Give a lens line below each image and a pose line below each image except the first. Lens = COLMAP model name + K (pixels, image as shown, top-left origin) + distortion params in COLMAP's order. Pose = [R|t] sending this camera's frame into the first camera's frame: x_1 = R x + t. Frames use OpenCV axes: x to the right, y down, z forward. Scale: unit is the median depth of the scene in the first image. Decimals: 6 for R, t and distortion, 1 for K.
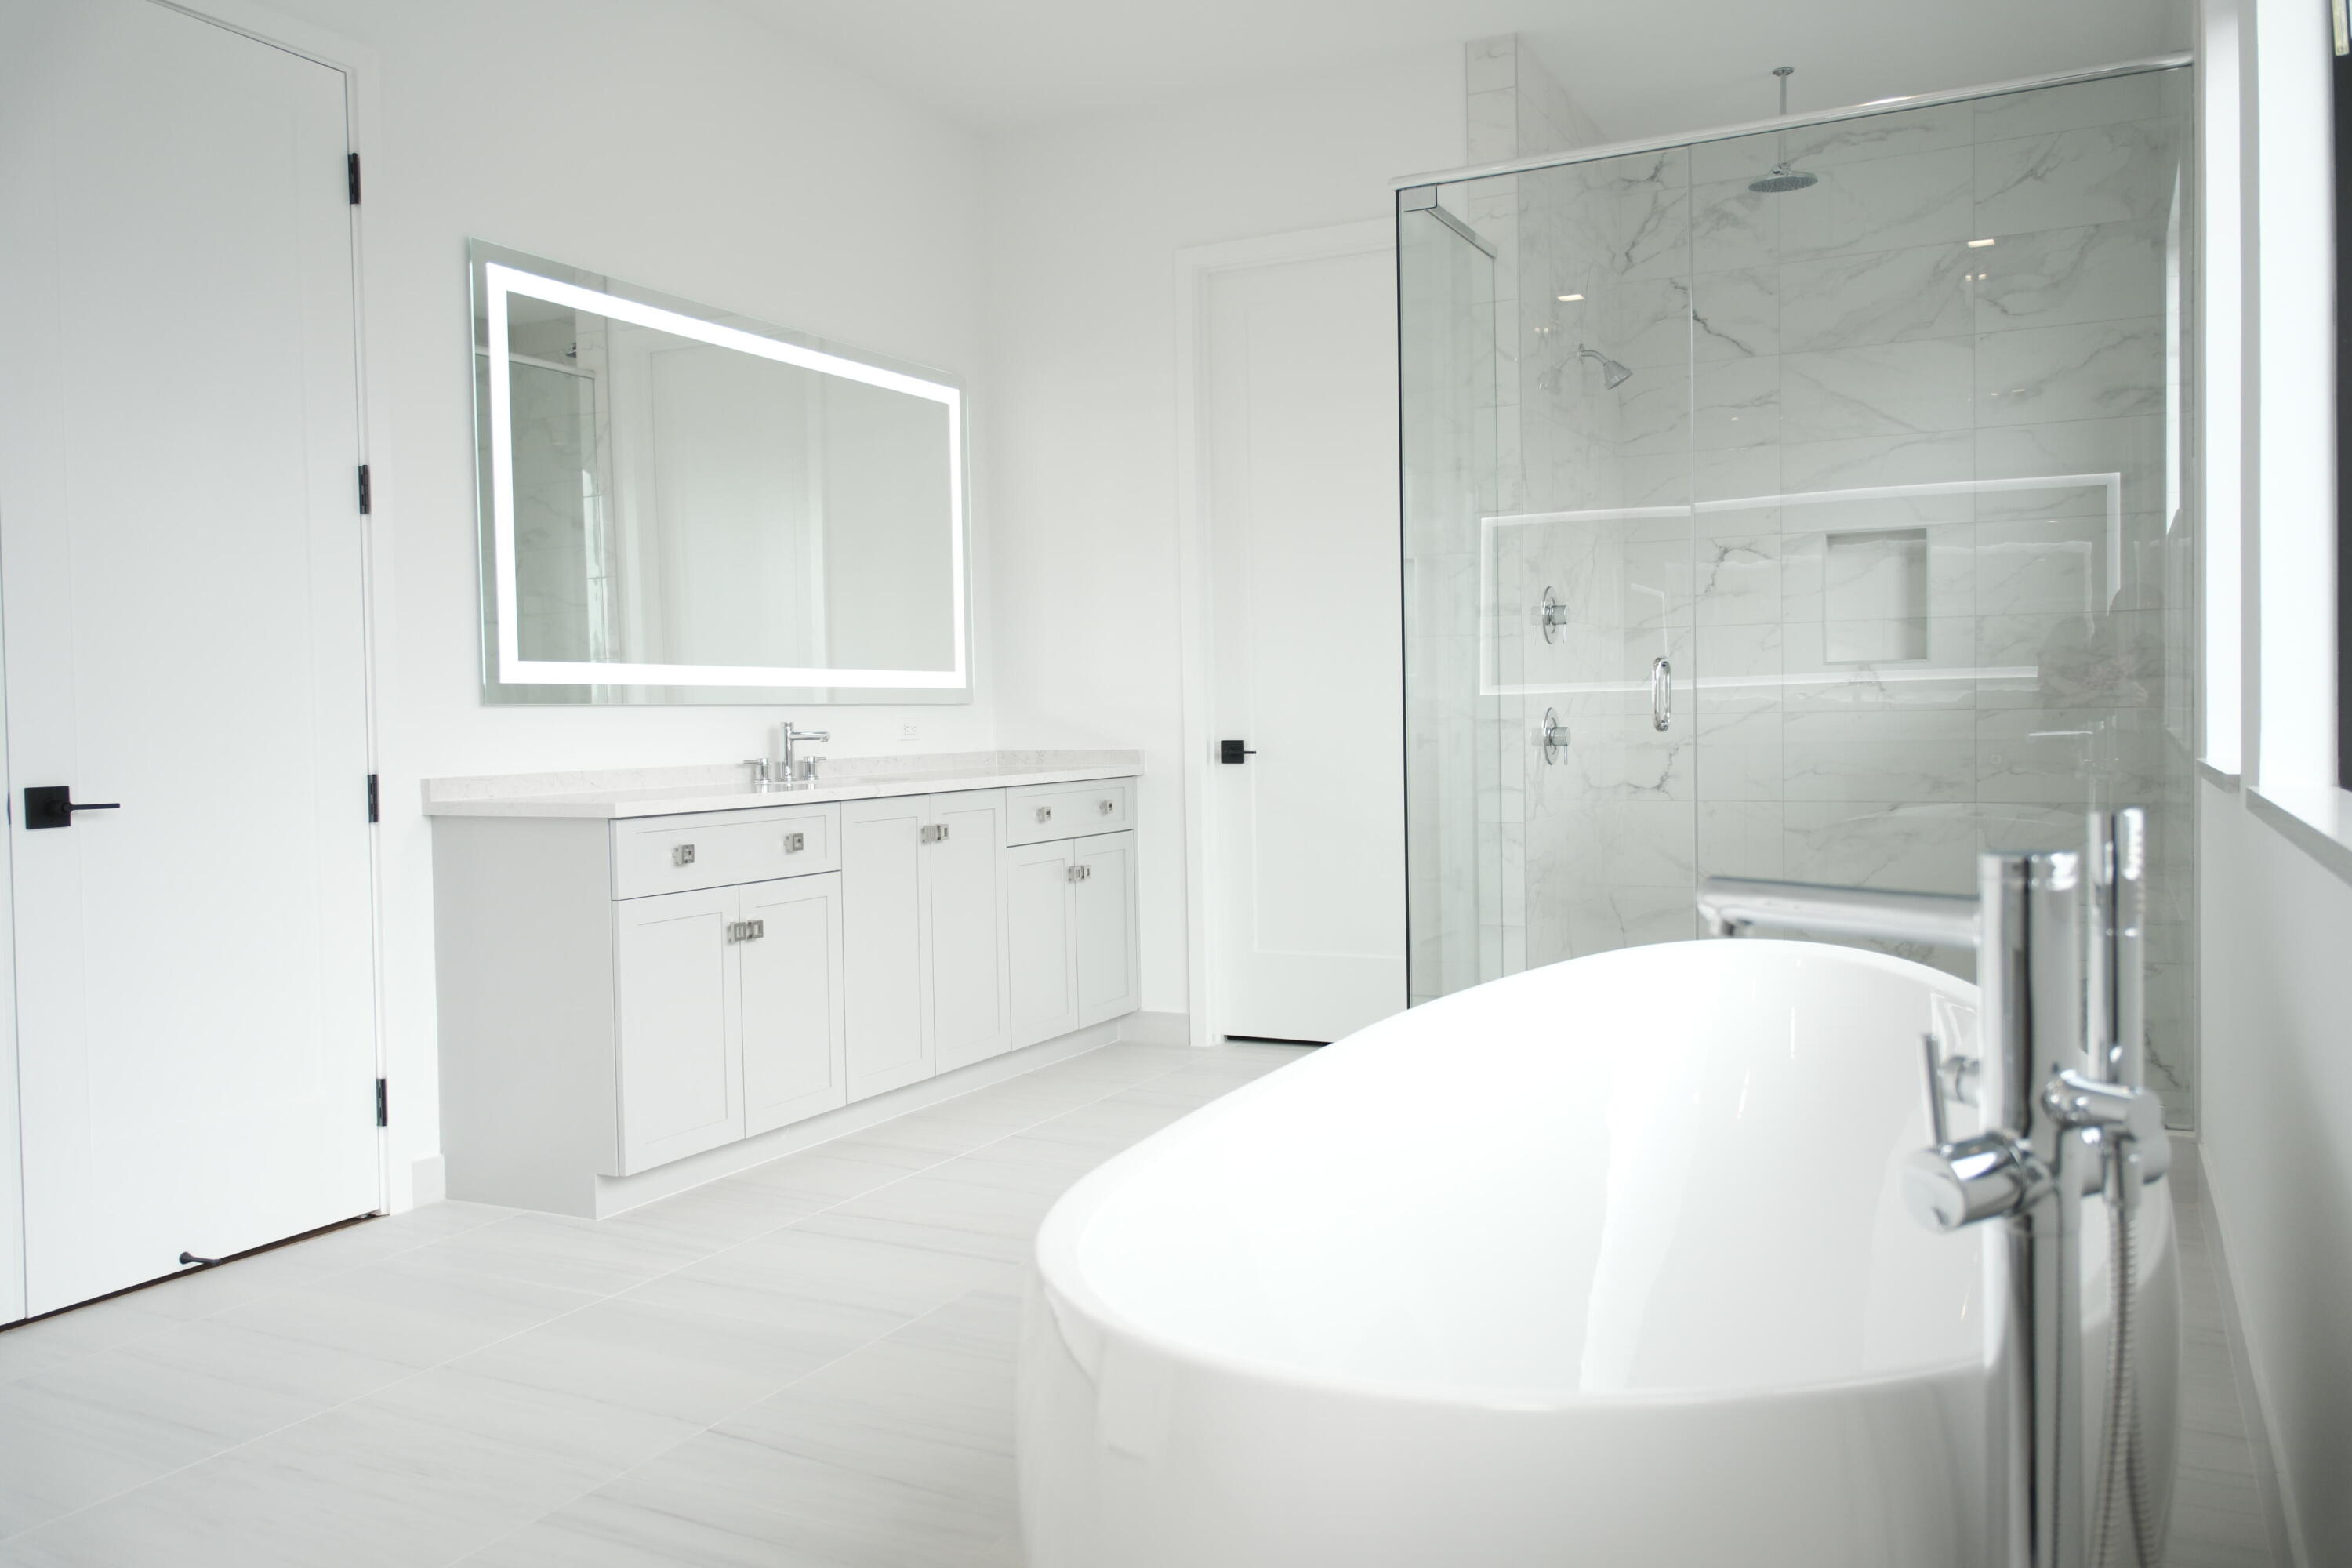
lens RADIAL K [[1815.1, 0, 1176.0], [0, 1815.1, 784.0], [0, 0, 1]] dist [0.003545, 0.001845]
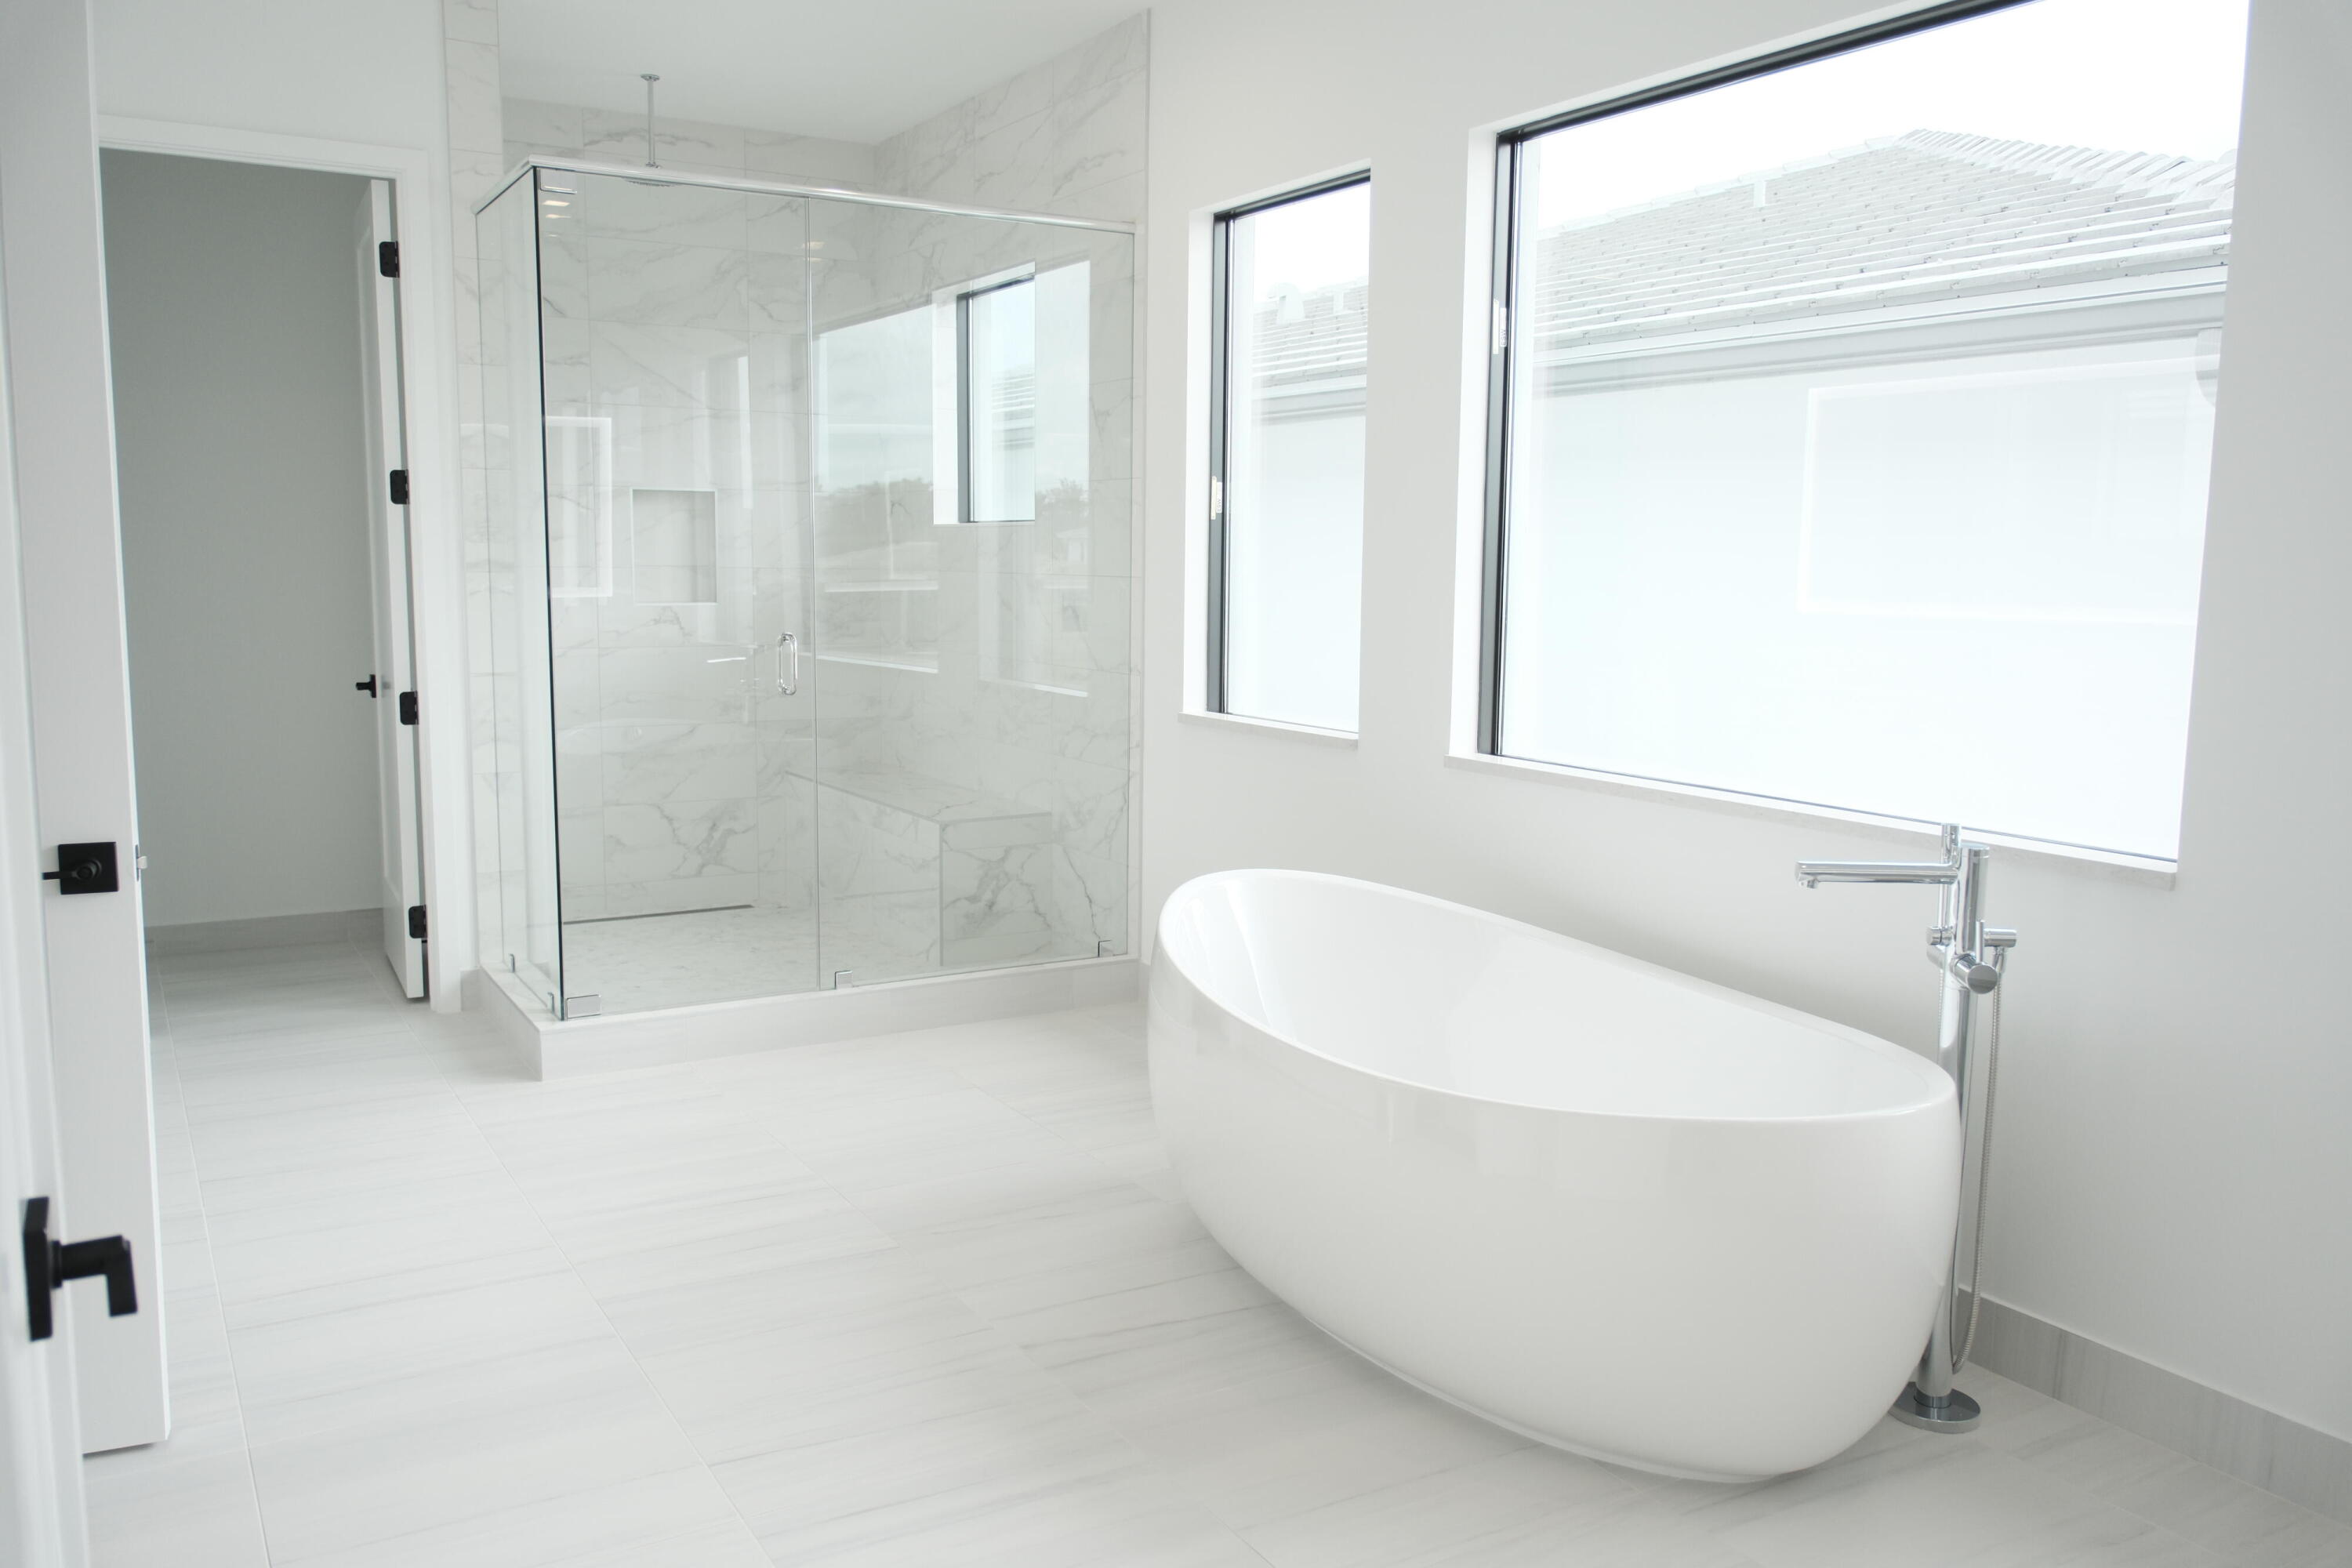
lens RADIAL K [[1815.1, 0, 1176.0], [0, 1815.1, 784.0], [0, 0, 1]] dist [0.003545, 0.001845]
pose [[0.529848, -0.082151, 0.844104, -0.467729], [0.010350, 0.995850, 0.090423, -0.058842], [-0.848029, -0.039174, 0.528500, 0.124166]]
